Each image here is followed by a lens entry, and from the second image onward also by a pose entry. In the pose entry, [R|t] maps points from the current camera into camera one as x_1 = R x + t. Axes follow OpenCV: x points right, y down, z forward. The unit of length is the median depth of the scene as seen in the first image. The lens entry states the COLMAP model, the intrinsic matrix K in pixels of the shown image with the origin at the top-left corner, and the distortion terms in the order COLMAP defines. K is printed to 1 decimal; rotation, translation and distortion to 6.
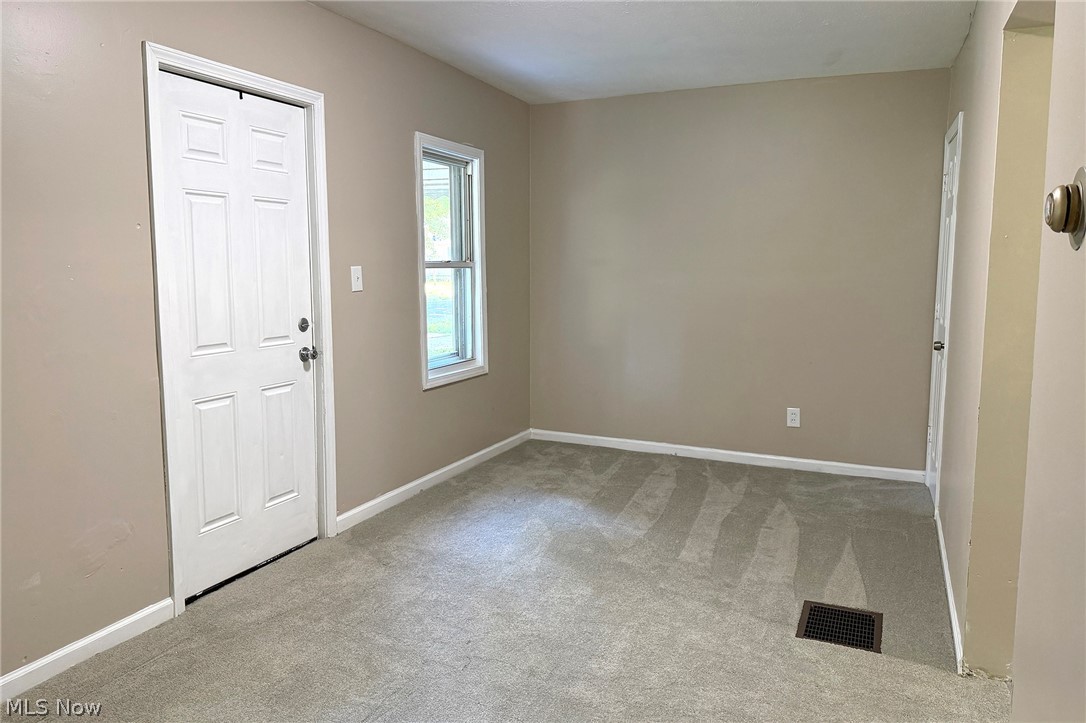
lens RADIAL K [[773.3, 0, 539.9], [0, 773.3, 339.2], [0, 0, 1]] dist [0.160224, -0.225377]
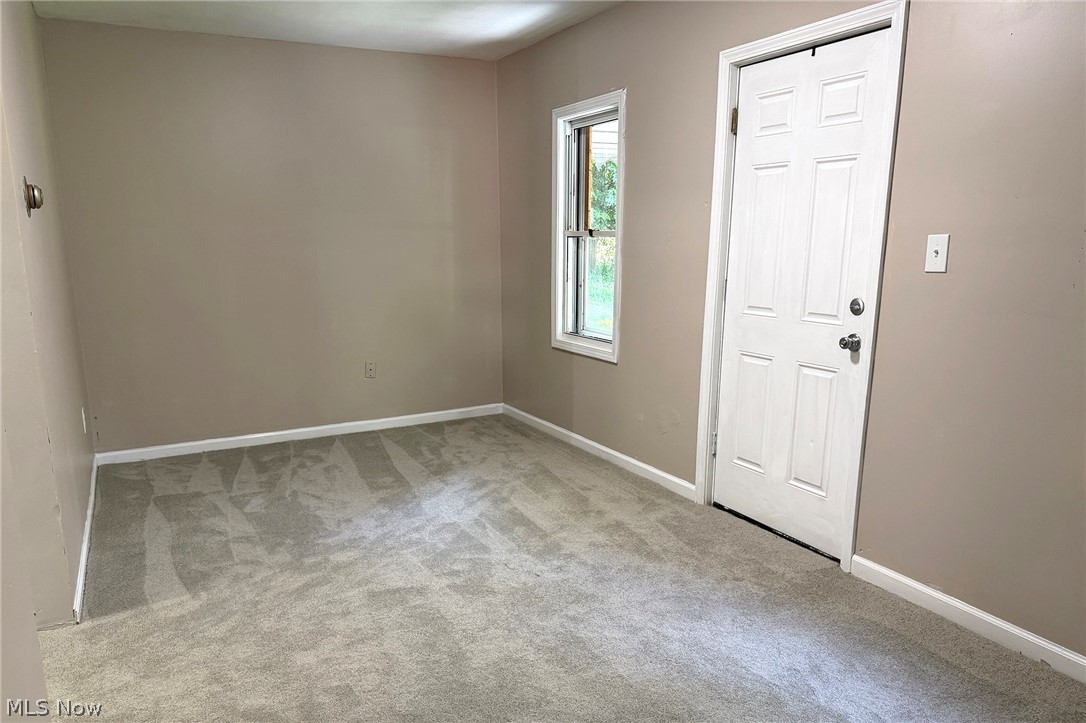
lens RADIAL K [[774.2, 0, 546.6], [0, 774.2, 396.4], [0, 0, 1]] dist [0.079132, -0.065125]
pose [[-0.617016, 0.158616, -0.770800, 0.583003], [-0.079640, 0.961862, 0.261684, -0.124434], [0.782911, 0.222850, -0.580852, 1.317407]]
